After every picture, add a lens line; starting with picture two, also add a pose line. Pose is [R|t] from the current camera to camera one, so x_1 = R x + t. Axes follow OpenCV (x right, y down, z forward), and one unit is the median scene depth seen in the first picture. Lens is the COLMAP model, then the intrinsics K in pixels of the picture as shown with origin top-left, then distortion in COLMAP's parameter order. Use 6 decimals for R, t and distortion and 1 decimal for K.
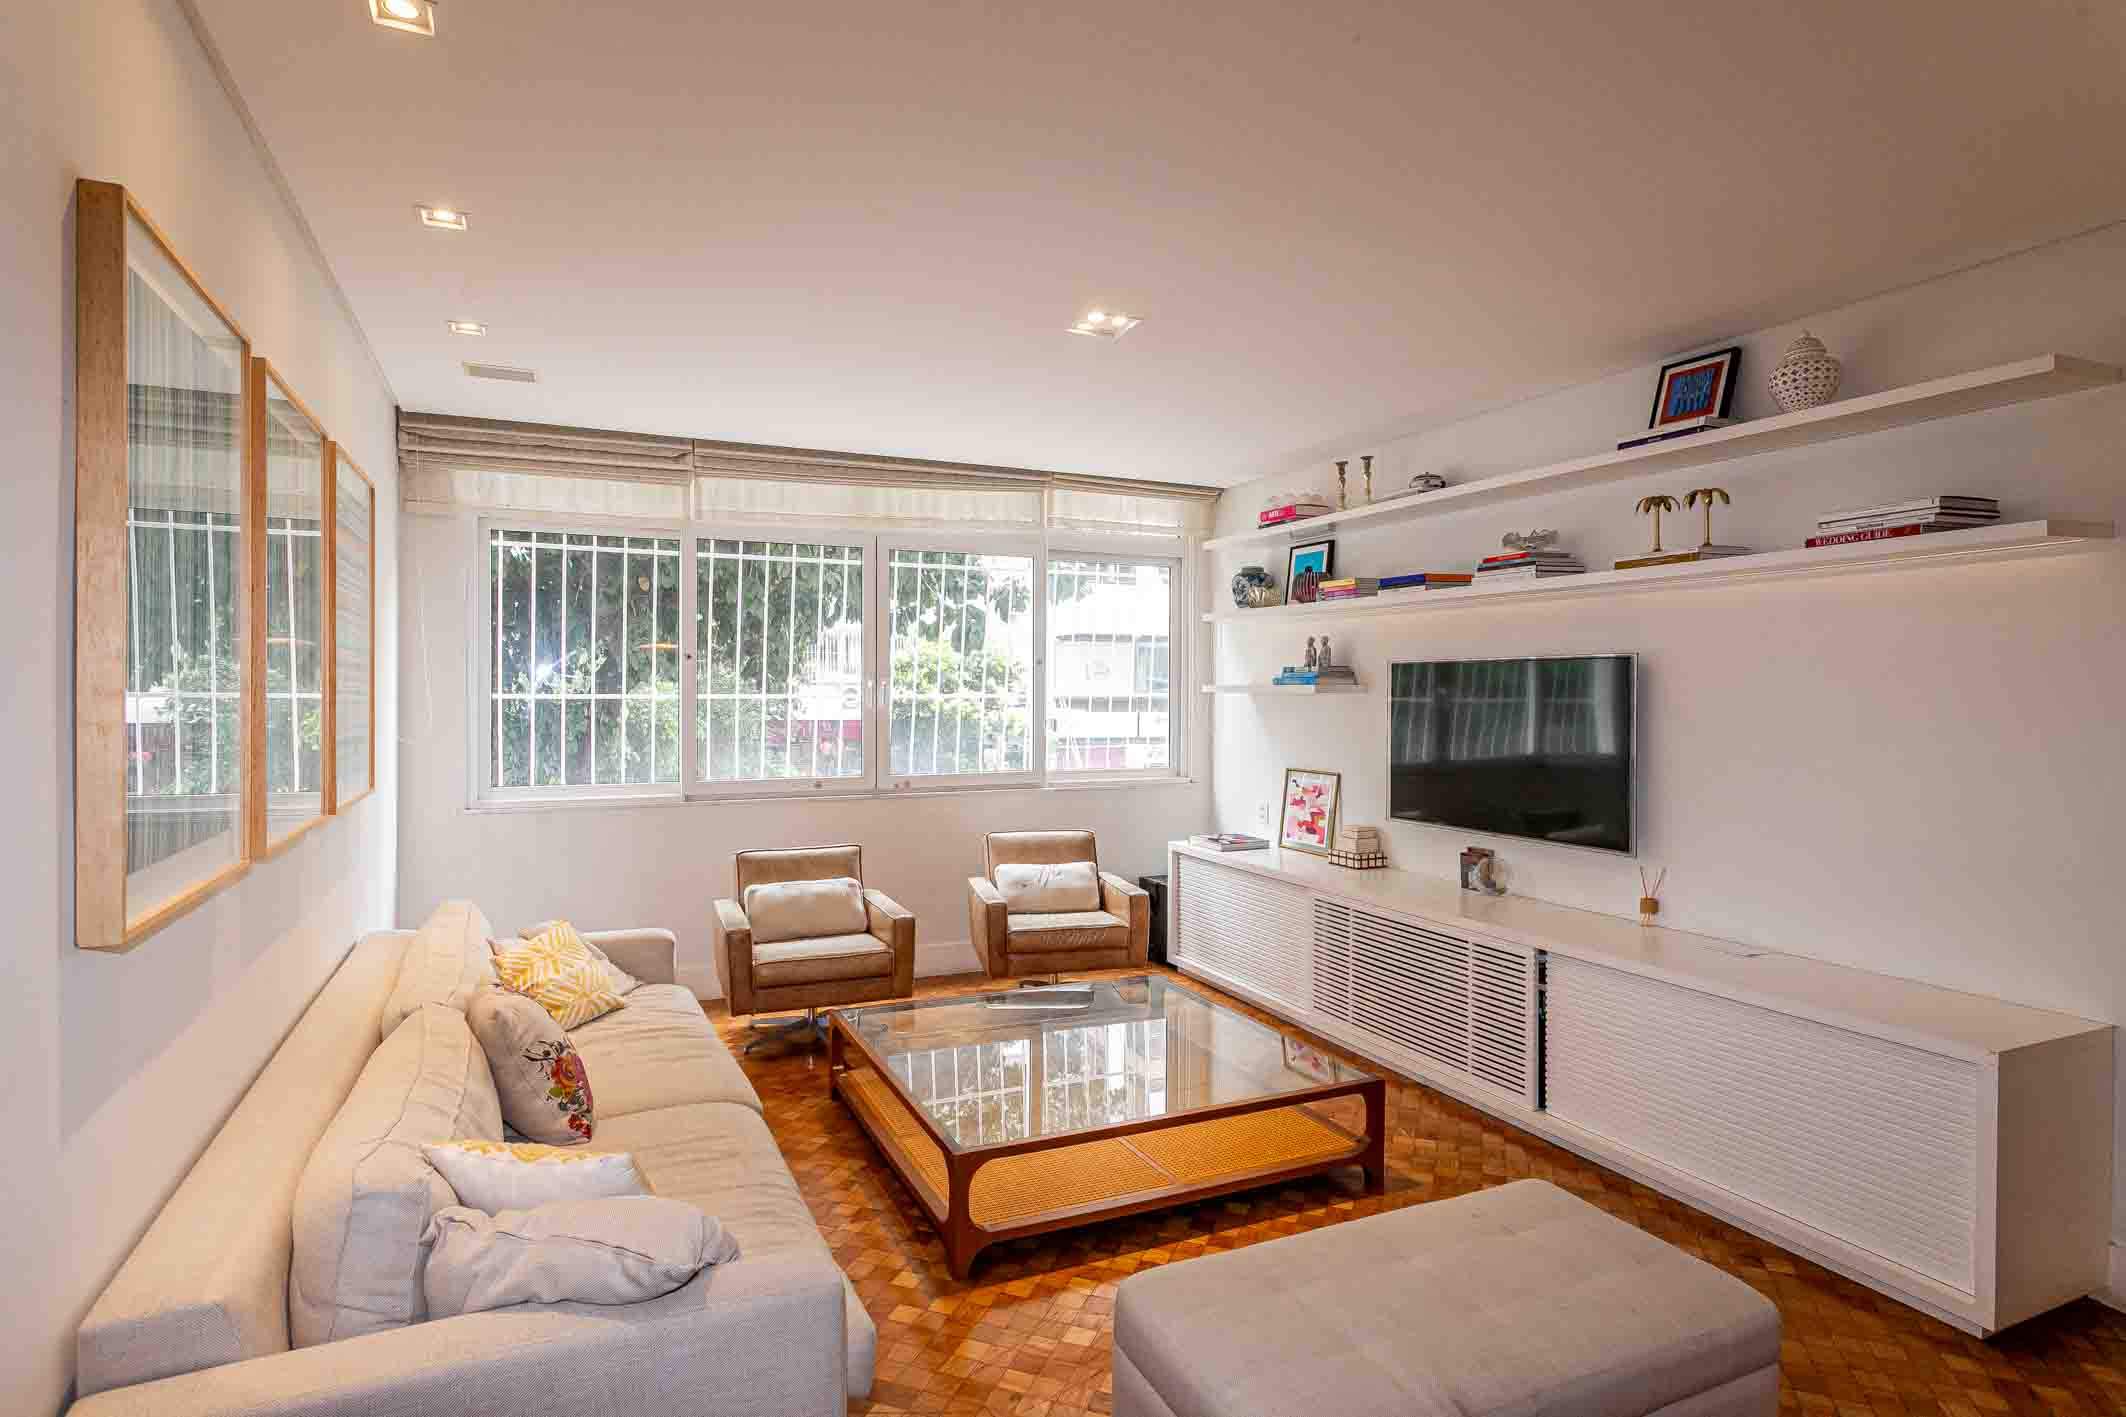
lens RADIAL K [[1132.6, 0, 1079.6], [0, 1132.6, 686.9], [0, 0, 1]] dist [0.000087, 0.000451]
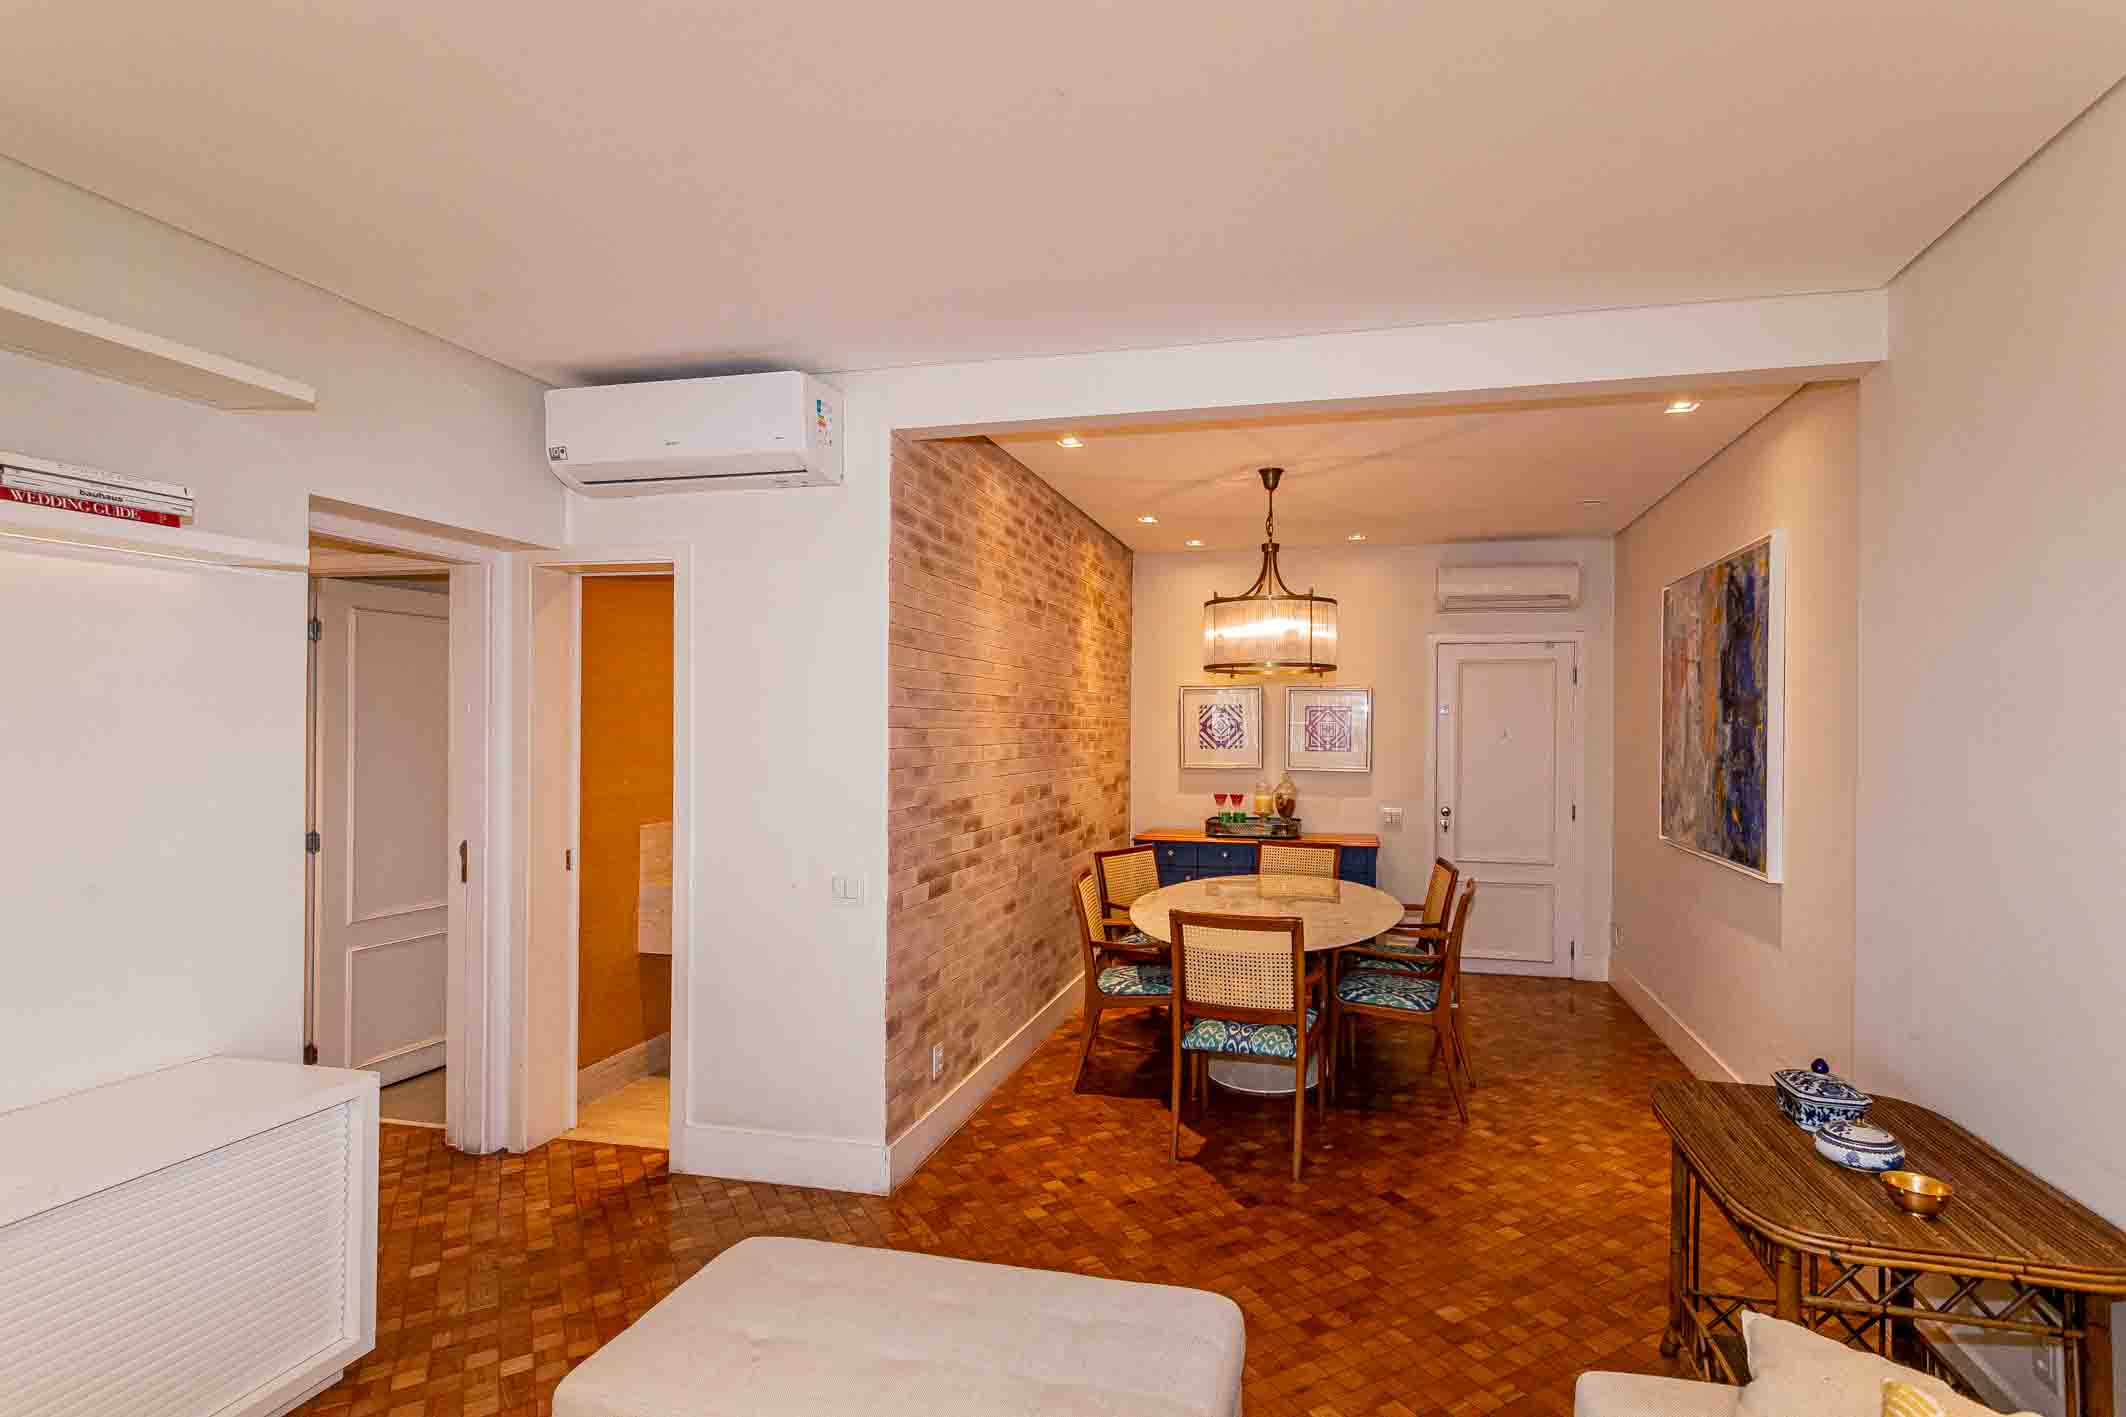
lens RADIAL K [[1036.0, 0, 1129.3], [0, 1036.0, 729.2], [0, 0, 1]] dist [0.002257, 0.000549]
pose [[-0.784529, -0.007400, 0.620048, -0.147282], [-0.010005, 0.999950, -0.000725, 0.002342], [-0.620011, -0.006772, -0.784564, 0.640453]]
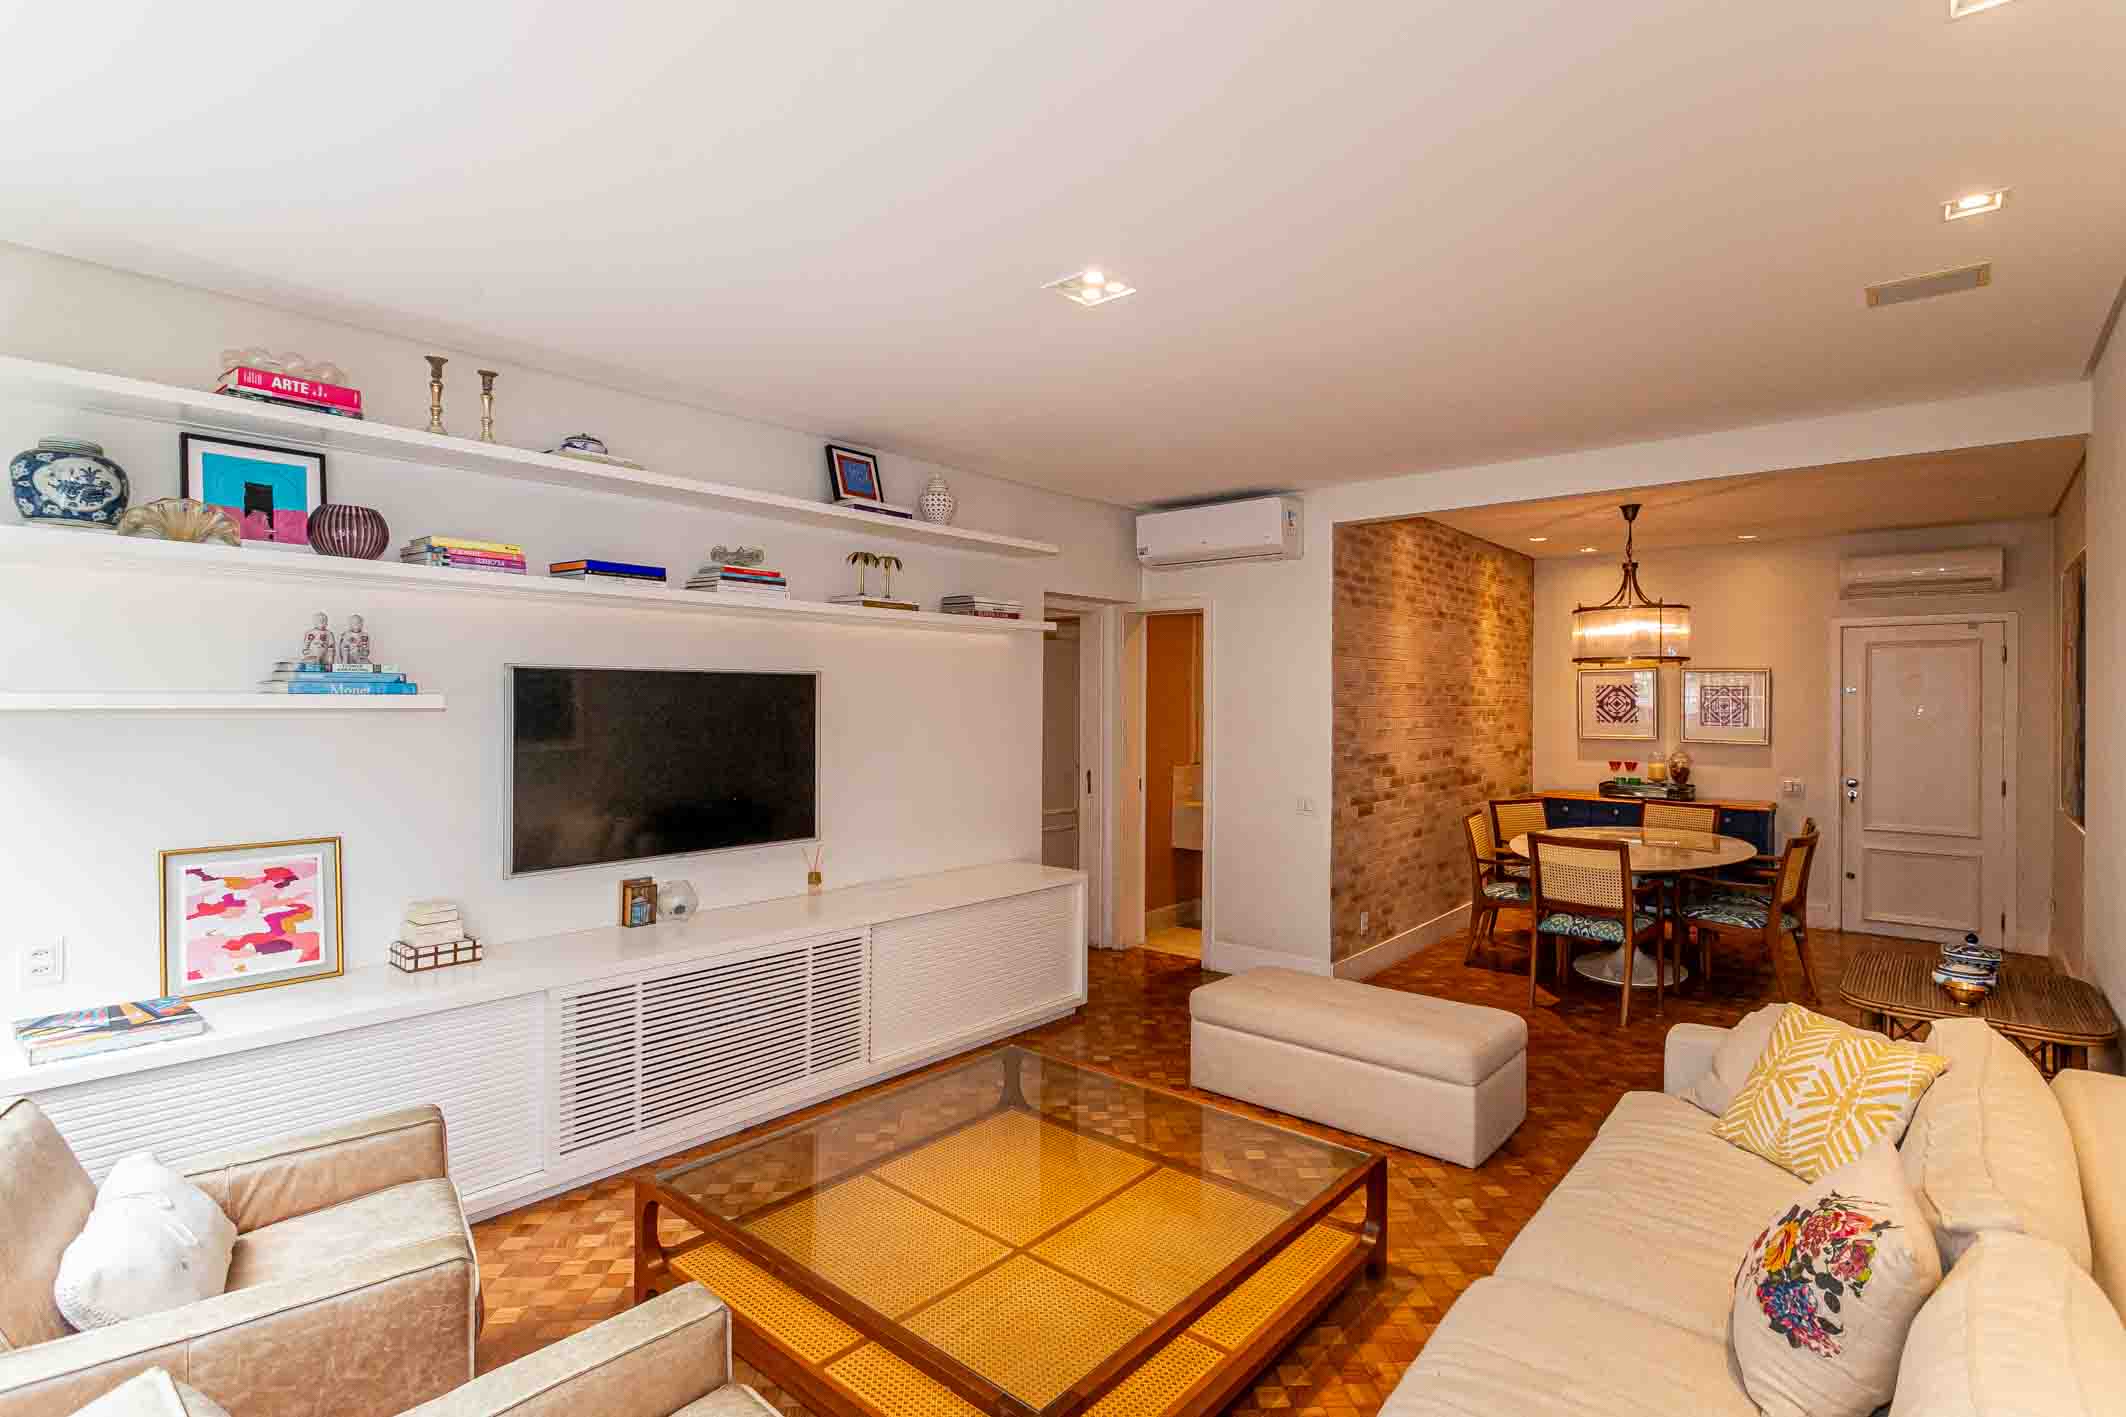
lens RADIAL K [[1026.0, 0, 1062.2], [0, 1026.0, 695.8], [0, 0, 1]] dist [0.005020, 0.000612]
pose [[-0.409833, -0.000707, 0.912160, -0.459735], [-0.008866, 0.999956, -0.003208, -0.002405], [-0.912117, -0.009402, -0.409821, 0.897141]]
